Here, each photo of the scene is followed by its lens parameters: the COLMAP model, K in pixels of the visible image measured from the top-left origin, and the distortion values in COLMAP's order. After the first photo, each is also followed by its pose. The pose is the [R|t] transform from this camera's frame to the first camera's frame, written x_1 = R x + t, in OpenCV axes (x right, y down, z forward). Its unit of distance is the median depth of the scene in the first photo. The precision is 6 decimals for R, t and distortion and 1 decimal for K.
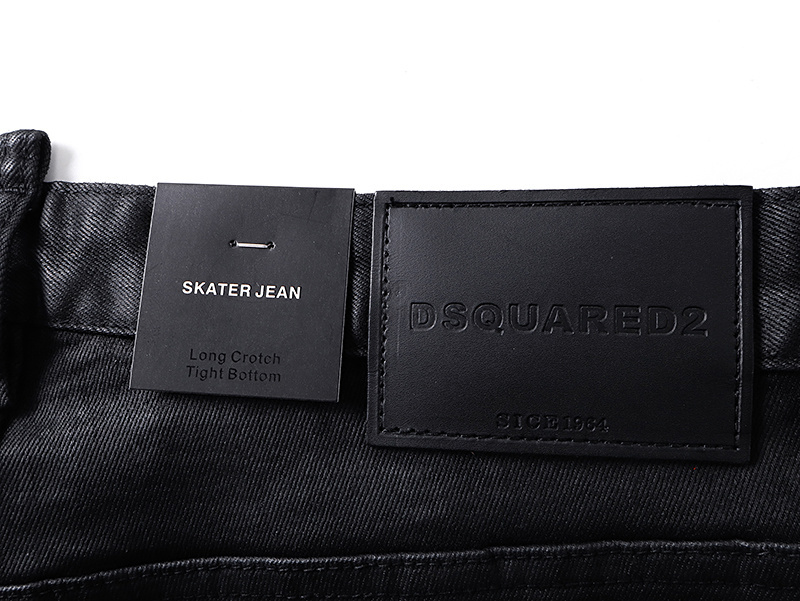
lens RADIAL K [[782.8, 0, 400.0], [0, 782.8, 300.5], [0, 0, 1]] dist [-0.000714, -0.000989]
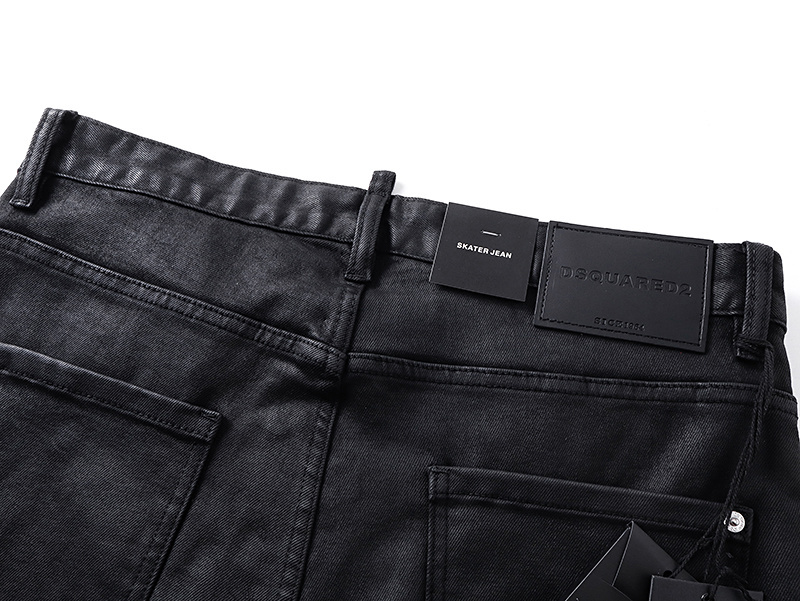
lens RADIAL K [[755.1, 0, 400.0], [0, 755.1, 300.5], [0, 0, 1]] dist [0.009216, 0.013157]
pose [[0.982204, 0.187224, 0.014892, -0.445689], [-0.176515, 0.947291, -0.267363, 0.739887], [-0.064164, 0.259976, 0.963481, -1.013540]]
